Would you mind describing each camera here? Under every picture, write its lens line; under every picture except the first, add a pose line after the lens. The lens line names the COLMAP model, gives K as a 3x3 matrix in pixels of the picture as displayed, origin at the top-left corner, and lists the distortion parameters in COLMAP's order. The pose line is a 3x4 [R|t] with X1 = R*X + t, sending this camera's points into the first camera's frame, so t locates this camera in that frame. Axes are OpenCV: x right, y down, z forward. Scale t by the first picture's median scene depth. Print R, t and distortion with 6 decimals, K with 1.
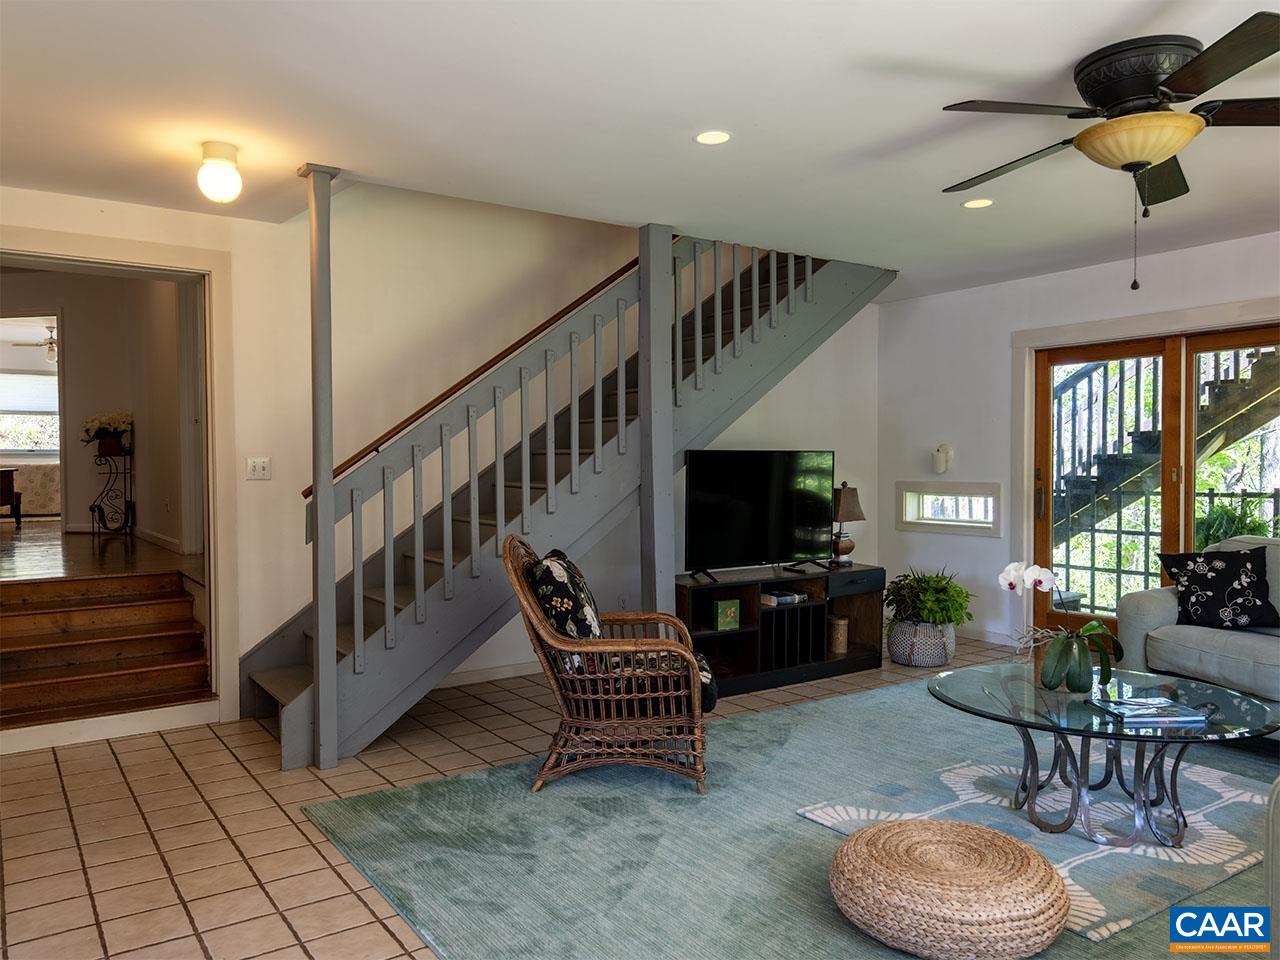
lens RADIAL K [[946.6, 0, 640.0], [0, 946.6, 480.0], [0, 0, 1]] dist [0.004843, 0.002436]
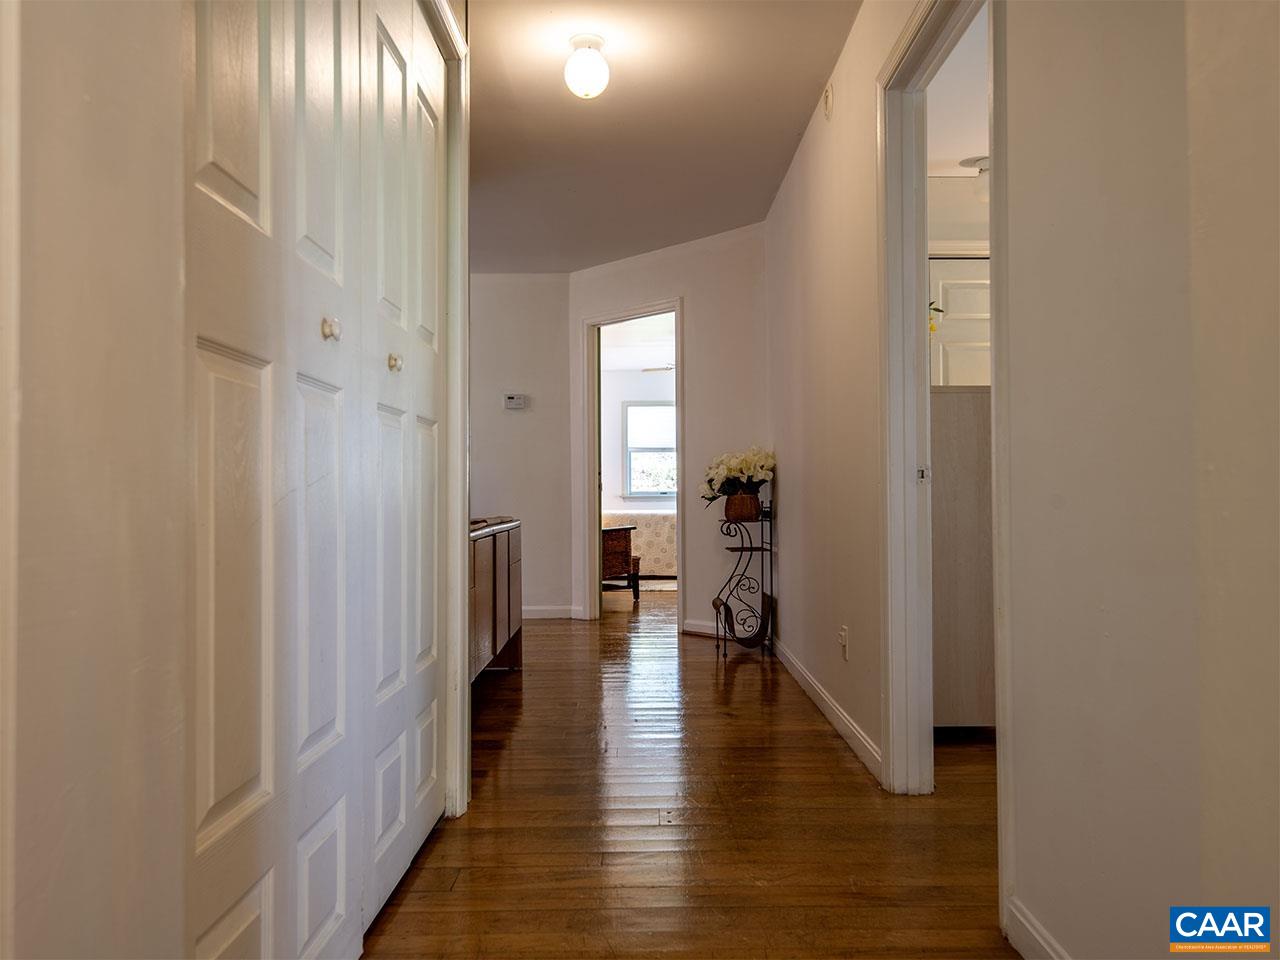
lens RADIAL K [[946.6, 0, 640.0], [0, 946.6, 480.0], [0, 0, 1]] dist [0.004843, 0.002436]
pose [[0.815782, -0.004897, -0.578338, -0.253490], [-0.011343, 0.999636, -0.024464, -0.036466], [0.578248, 0.026517, 0.815430, 0.453417]]
